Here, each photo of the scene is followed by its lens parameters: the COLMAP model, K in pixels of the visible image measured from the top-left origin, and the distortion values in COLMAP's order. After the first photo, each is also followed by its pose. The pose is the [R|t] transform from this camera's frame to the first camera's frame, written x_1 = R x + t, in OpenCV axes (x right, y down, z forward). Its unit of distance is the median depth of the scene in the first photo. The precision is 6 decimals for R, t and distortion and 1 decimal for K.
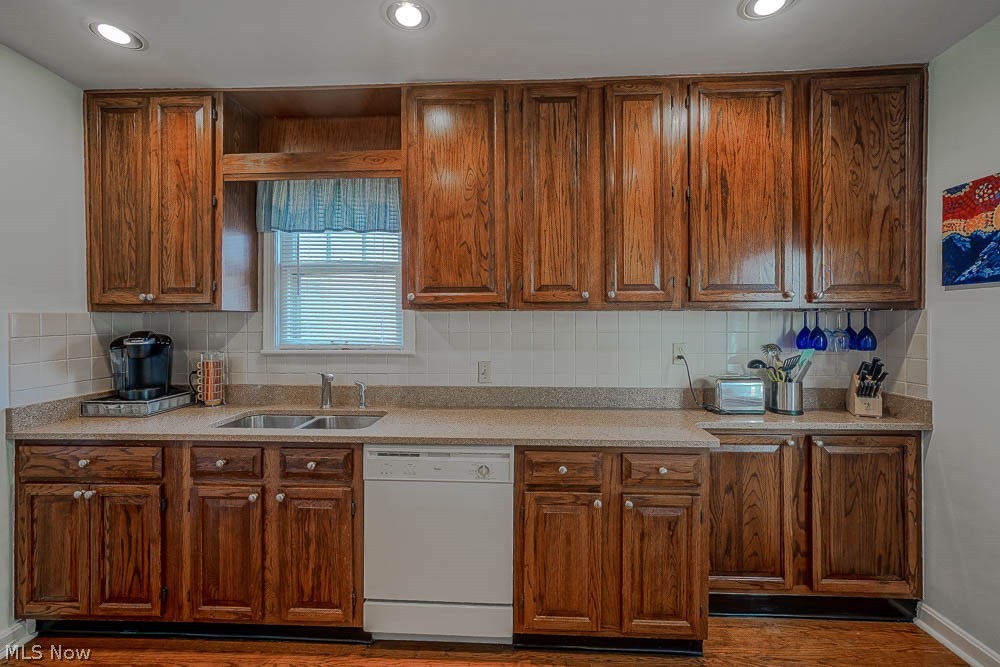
lens RADIAL K [[438.5, 0, 496.7], [0, 438.5, 330.2], [0, 0, 1]] dist [-0.022369, 0.015922]
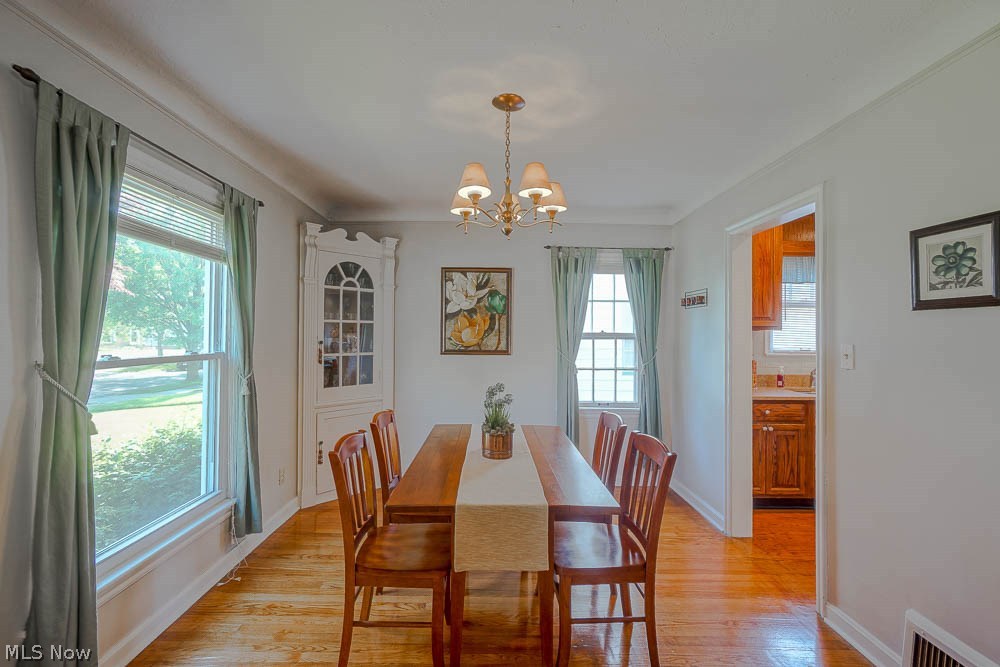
lens RADIAL K [[438.5, 0, 496.7], [0, 438.5, 330.2], [0, 0, 1]] dist [-0.022369, 0.015922]
pose [[0.998774, 0.009856, 0.048512, -2.133546], [-0.008541, 0.999592, -0.027258, 0.014025], [-0.048760, 0.026810, 0.998451, -0.794050]]
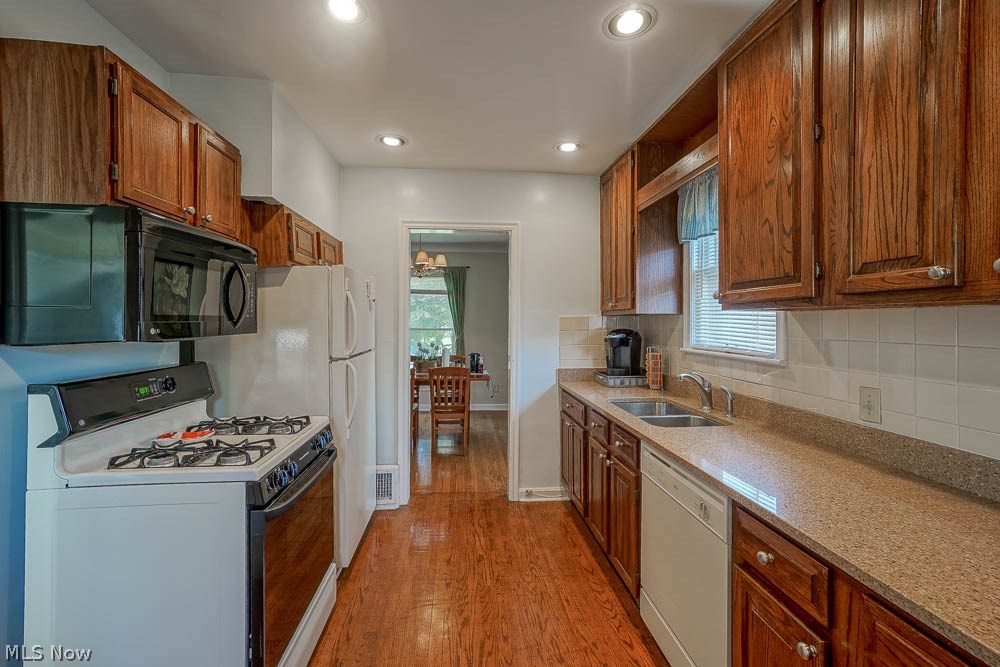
lens RADIAL K [[438.5, 0, 496.7], [0, 438.5, 330.2], [0, 0, 1]] dist [-0.022369, 0.015922]
pose [[0.132053, 0.022833, -0.990980, 0.609715], [-0.021512, 0.999565, 0.020164, -0.015190], [0.991009, 0.018655, 0.132487, 0.440538]]
